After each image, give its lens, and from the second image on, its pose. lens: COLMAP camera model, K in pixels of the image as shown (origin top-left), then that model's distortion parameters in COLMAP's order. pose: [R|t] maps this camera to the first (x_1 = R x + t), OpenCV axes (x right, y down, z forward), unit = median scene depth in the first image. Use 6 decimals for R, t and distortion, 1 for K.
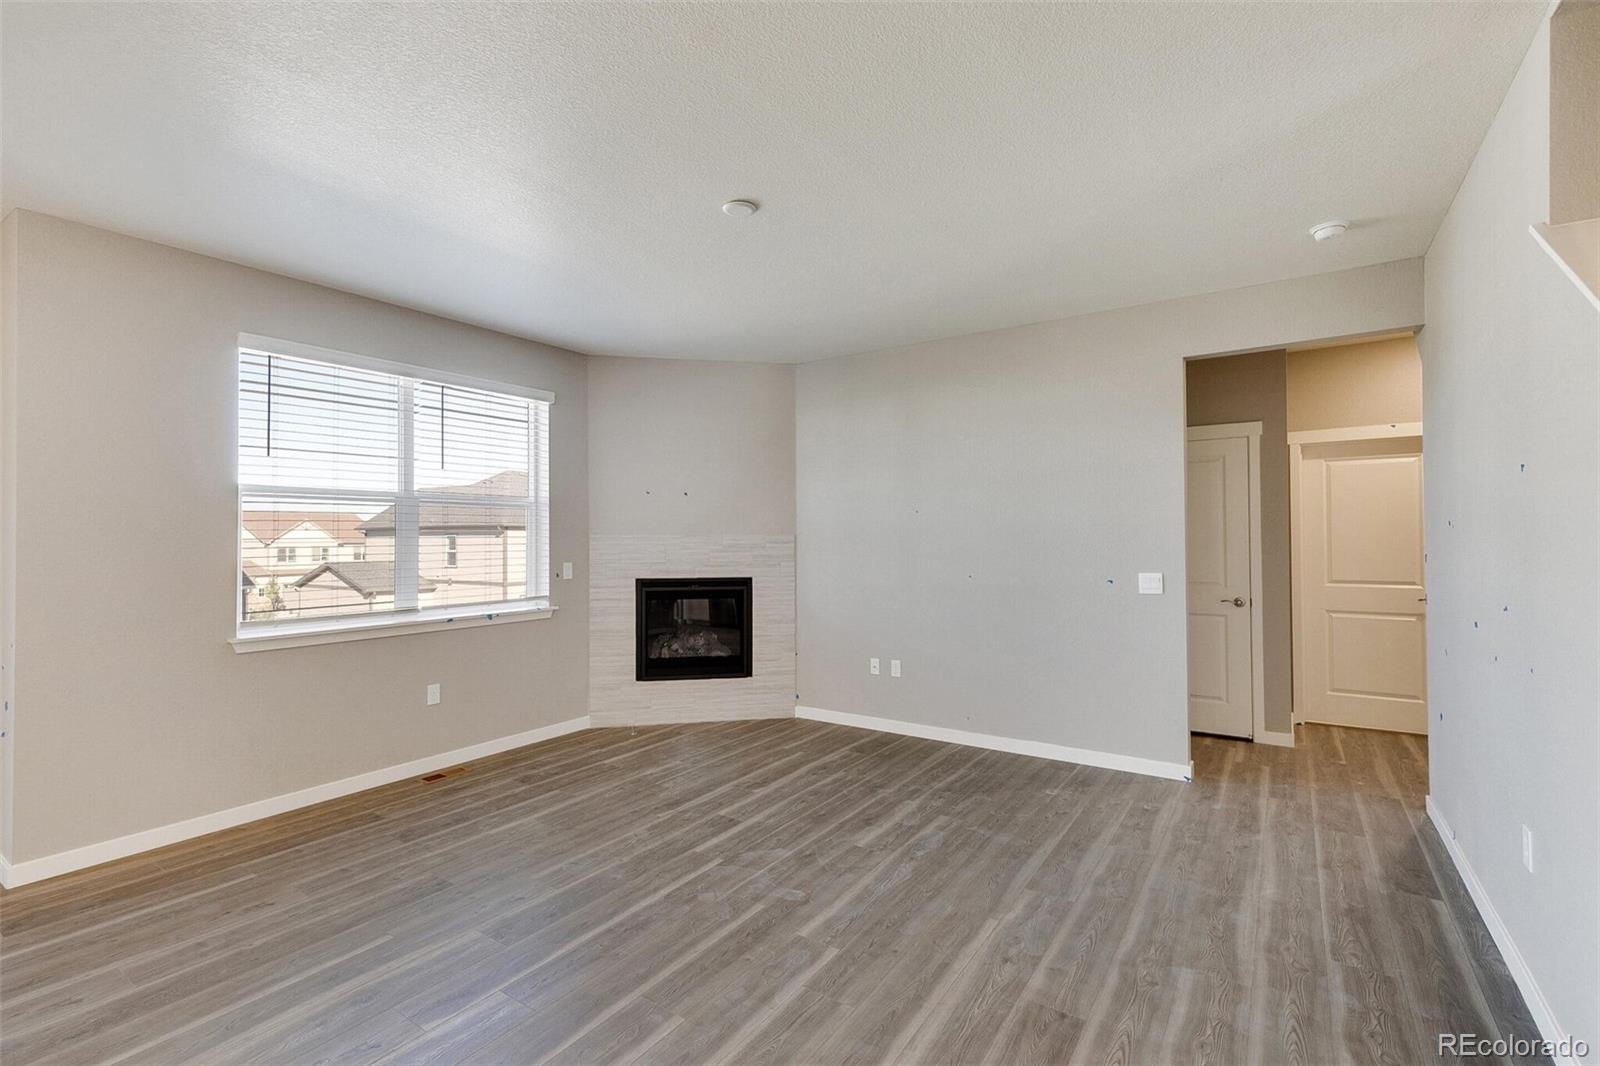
lens RADIAL K [[721.2, 0, 797.2], [0, 721.2, 526.4], [0, 0, 1]] dist [0.013150, -0.004021]
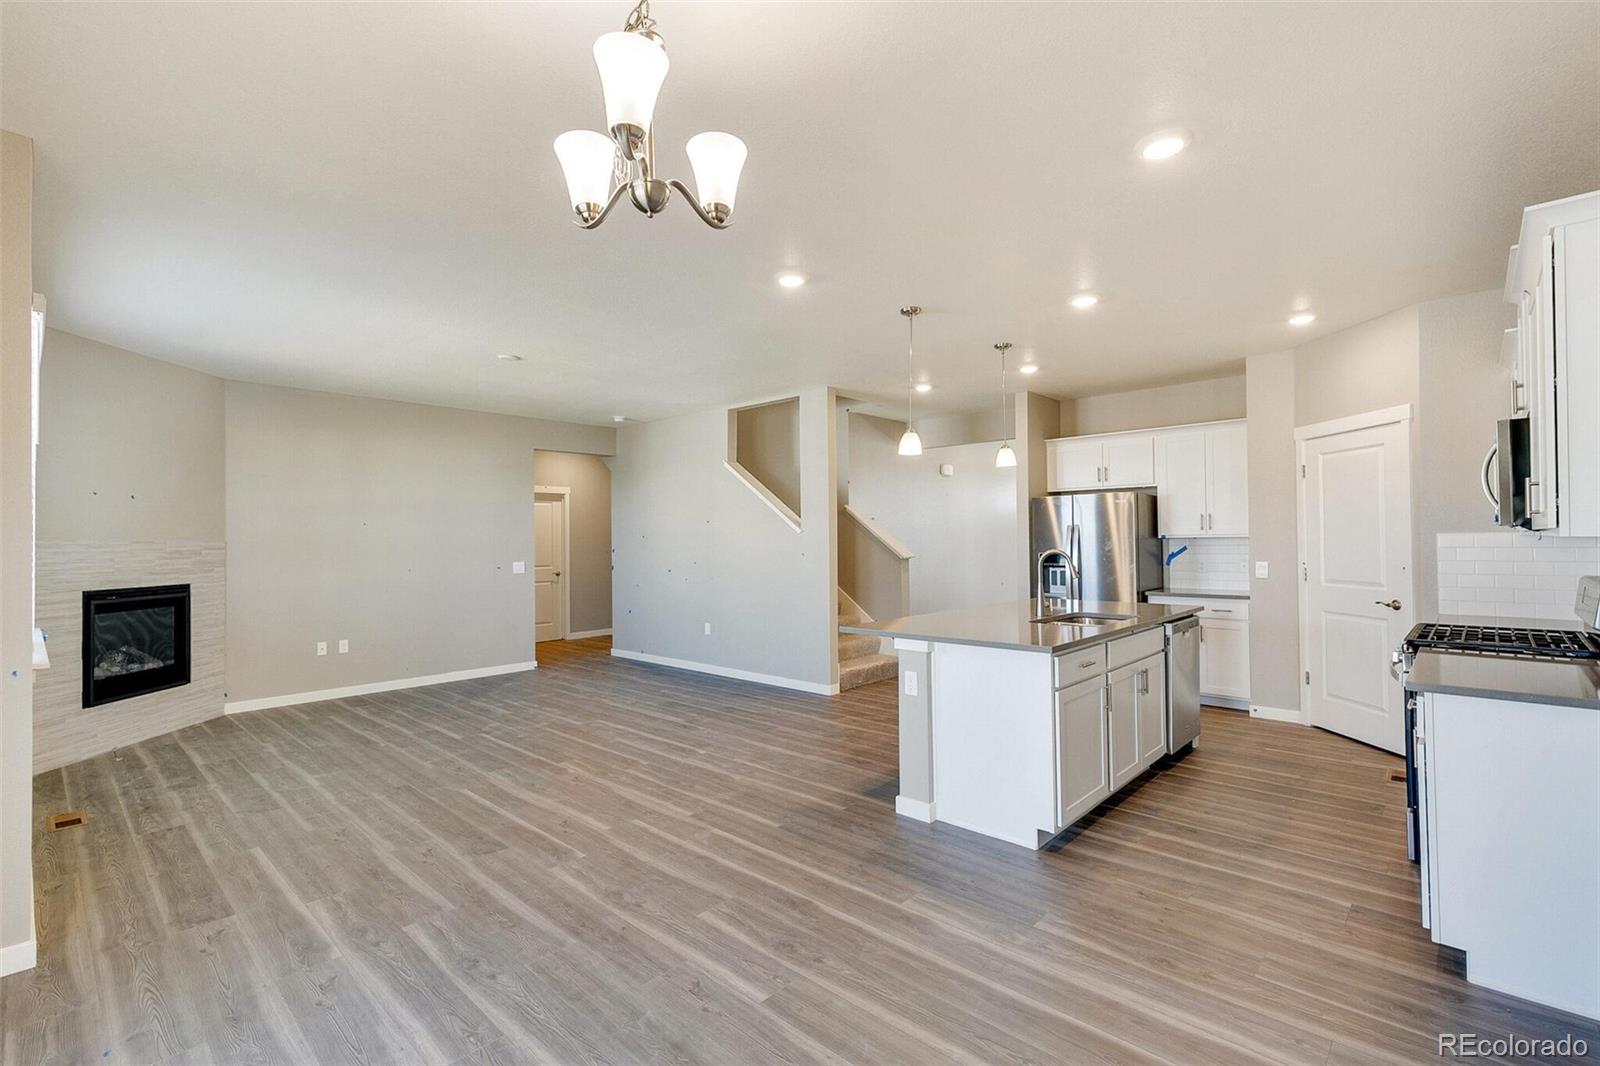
lens RADIAL K [[721.2, 0, 794.3], [0, 721.2, 533.7], [0, 0, 1]] dist [0.013150, -0.004021]
pose [[0.157783, 0.012173, 0.987399, -1.214239], [-0.009891, 0.999893, -0.010746, 0.004009], [-0.987424, -0.008070, 0.157886, 0.013930]]
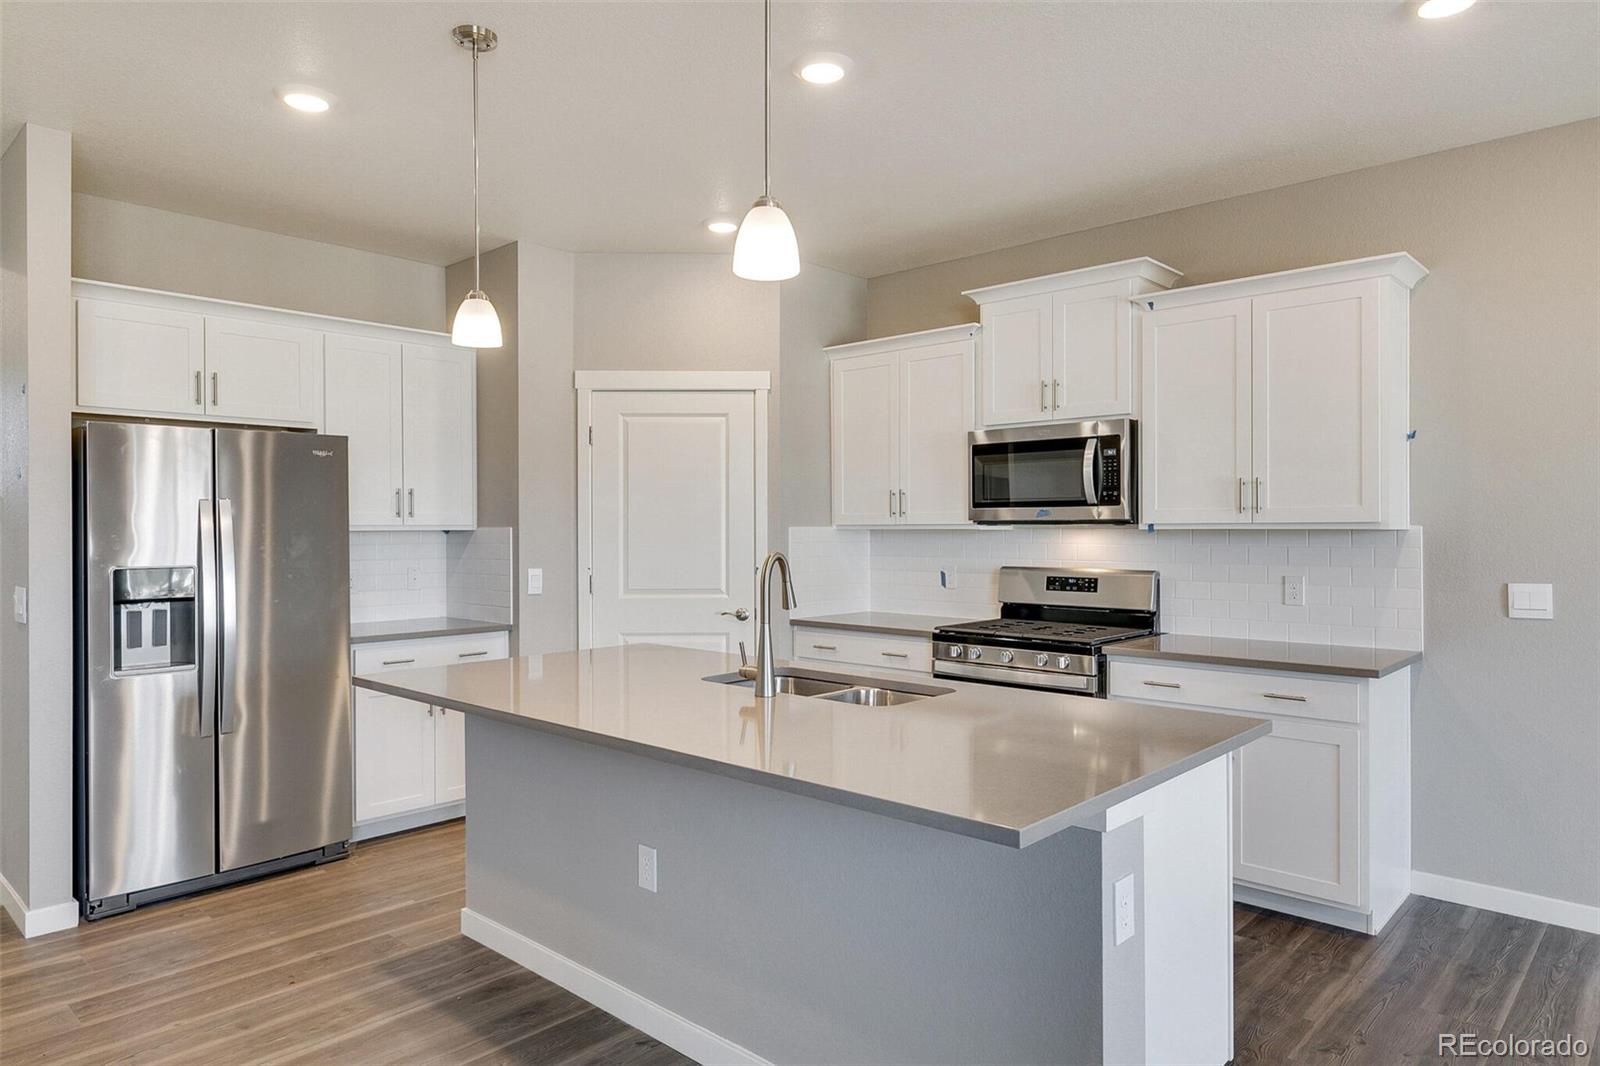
lens RADIAL K [[995.5, 0, 798.9], [0, 995.5, 527.6], [0, 0, 1]] dist [0.007976, -0.002267]
pose [[-0.988432, 0.007127, 0.151498, -0.279120], [0.003940, 0.999765, -0.021328, 0.009970], [-0.151614, -0.020485, -0.988227, 0.471696]]
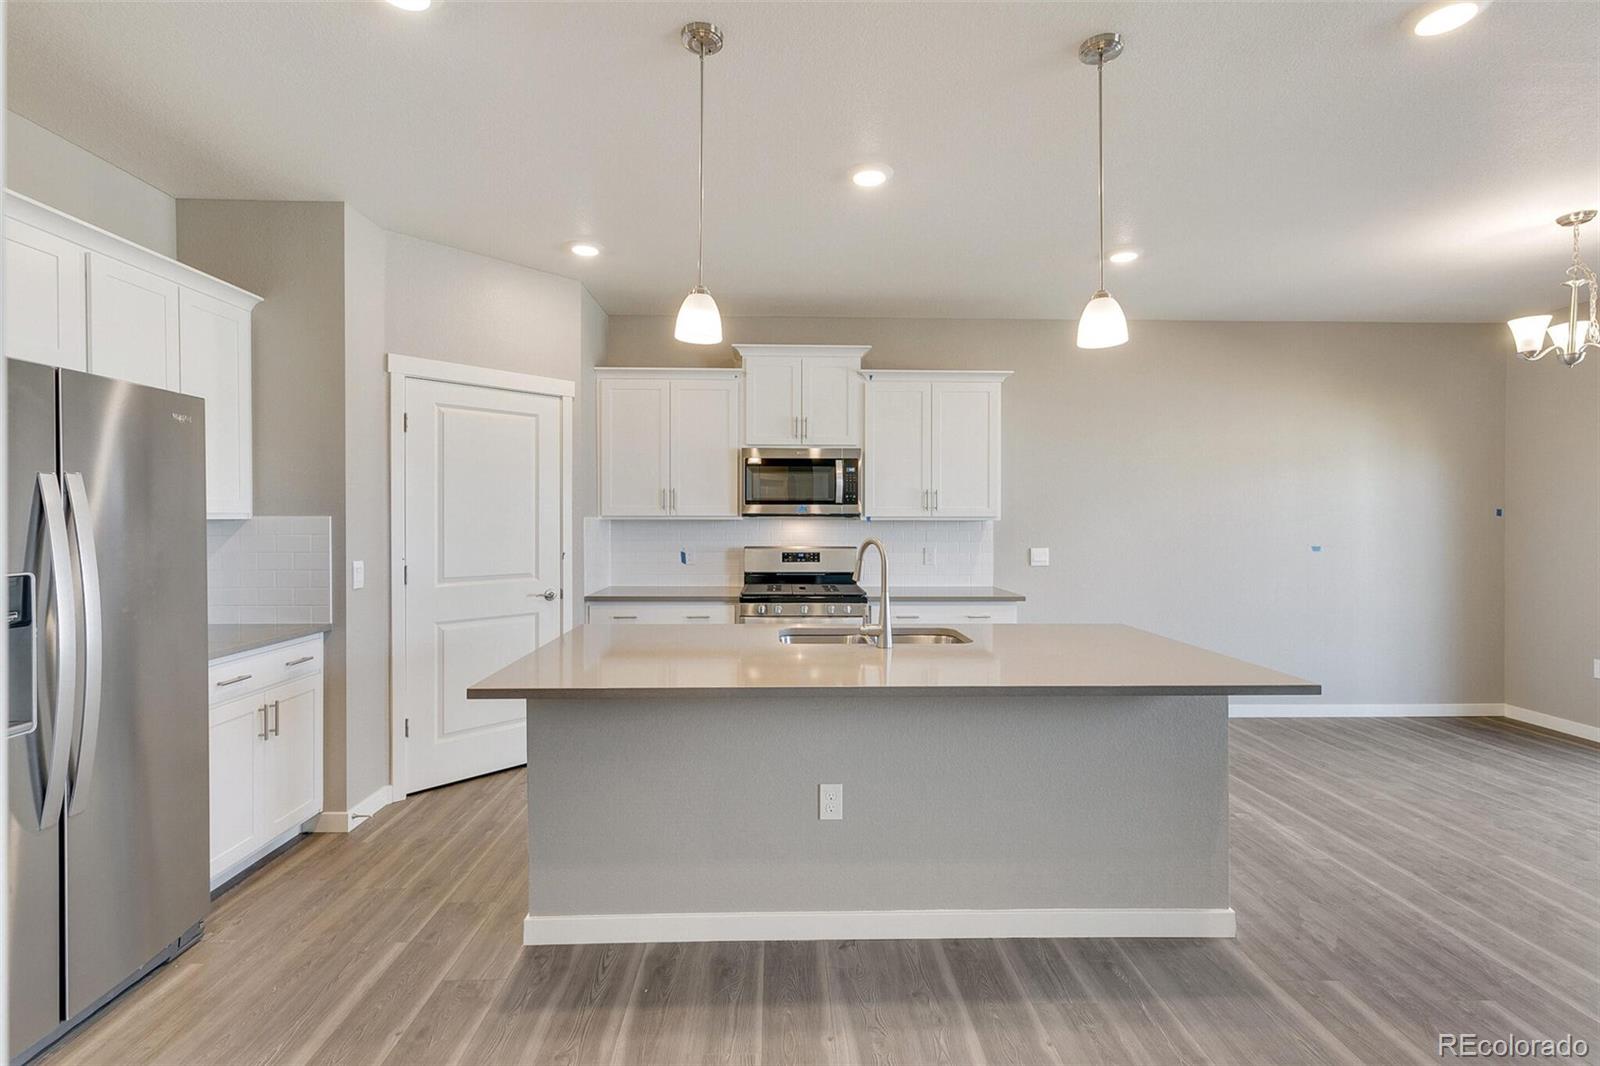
lens RADIAL K [[721.2, 0, 798.7], [0, 721.2, 523.6], [0, 0, 1]] dist [0.013150, -0.004021]
pose [[-0.809622, 0.007402, -0.586905, 0.261339], [0.014046, 0.999878, -0.006766, 0.003505], [0.586784, -0.013721, -0.809627, 0.289025]]
